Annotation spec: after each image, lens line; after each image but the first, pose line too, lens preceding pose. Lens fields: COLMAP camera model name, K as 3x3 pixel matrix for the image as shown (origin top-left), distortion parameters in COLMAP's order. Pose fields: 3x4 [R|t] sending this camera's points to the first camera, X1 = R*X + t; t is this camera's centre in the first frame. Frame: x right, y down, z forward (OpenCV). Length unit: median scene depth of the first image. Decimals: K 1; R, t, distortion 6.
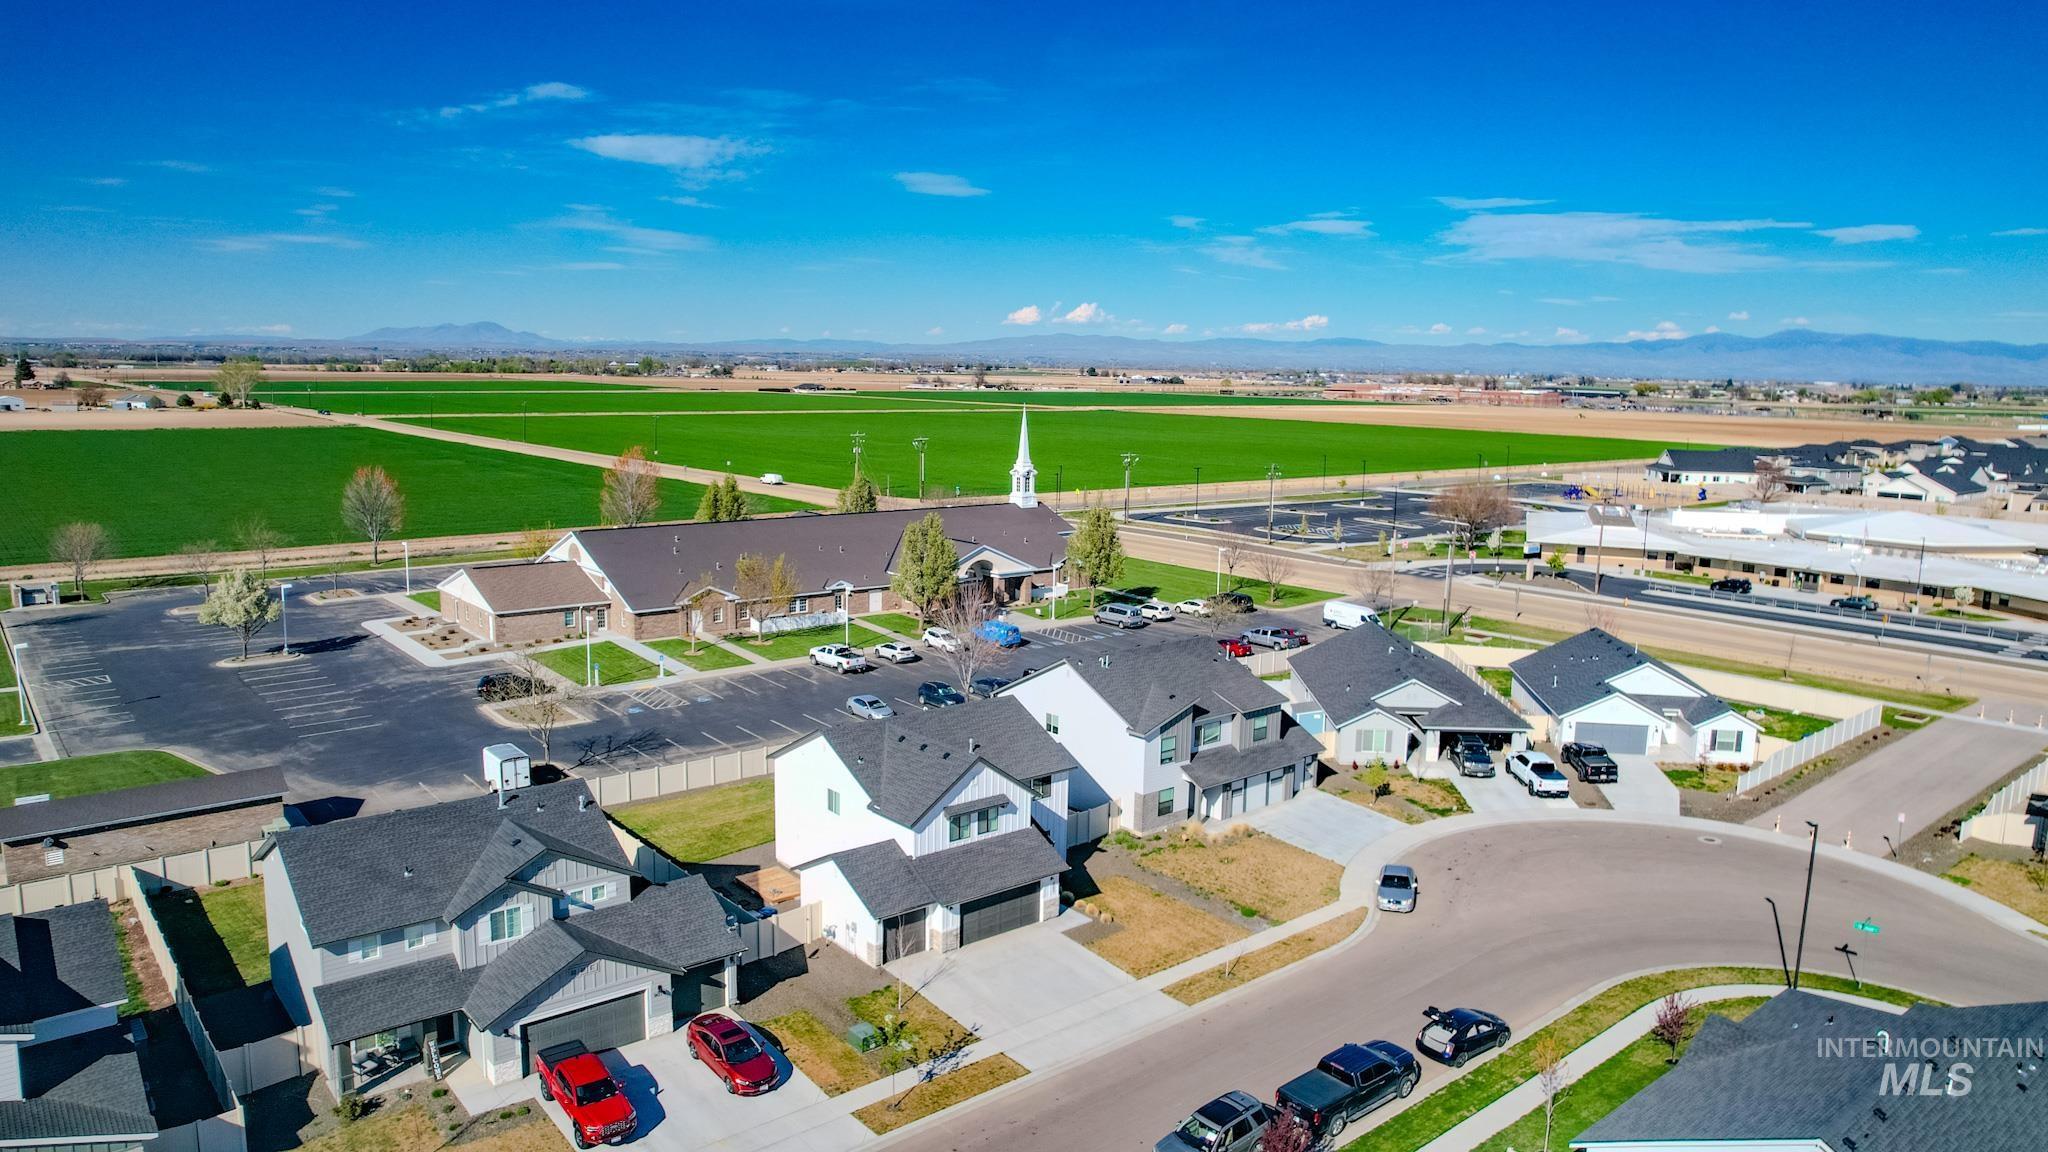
lens RADIAL K [[1341.8, 0, 1019.9], [0, 1341.8, 594.2], [0, 0, 1]] dist [-0.047220, -0.001677]
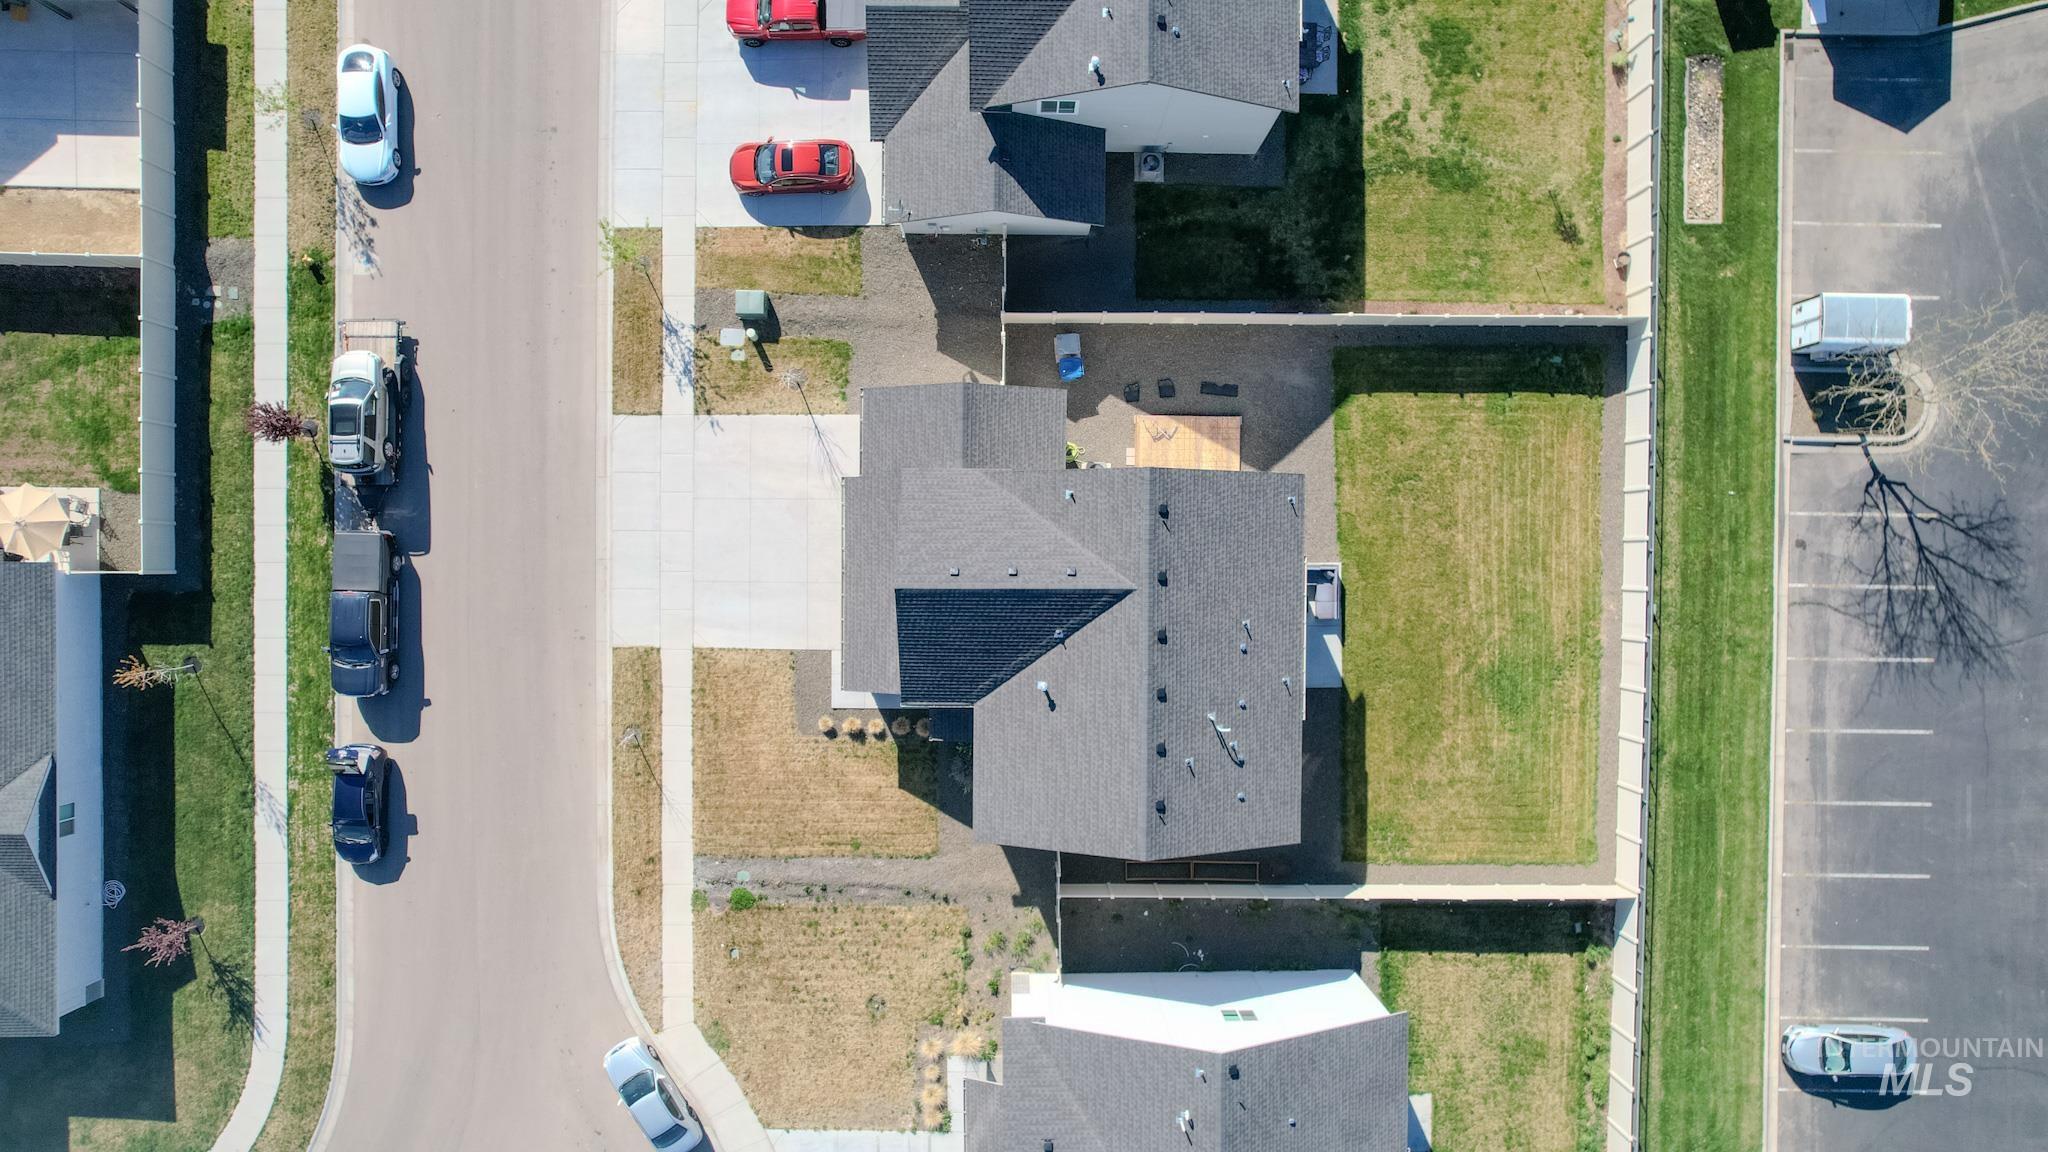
lens RADIAL K [[1341.8, 0, 1019.9], [0, 1341.8, 594.2], [0, 0, 1]] dist [-0.047220, -0.001677]
pose [[-0.644005, 0.764974, -0.008517, -0.059601], [-0.158768, -0.122755, 0.979655, -0.528774], [0.748365, 0.632255, 0.200509, 0.883014]]
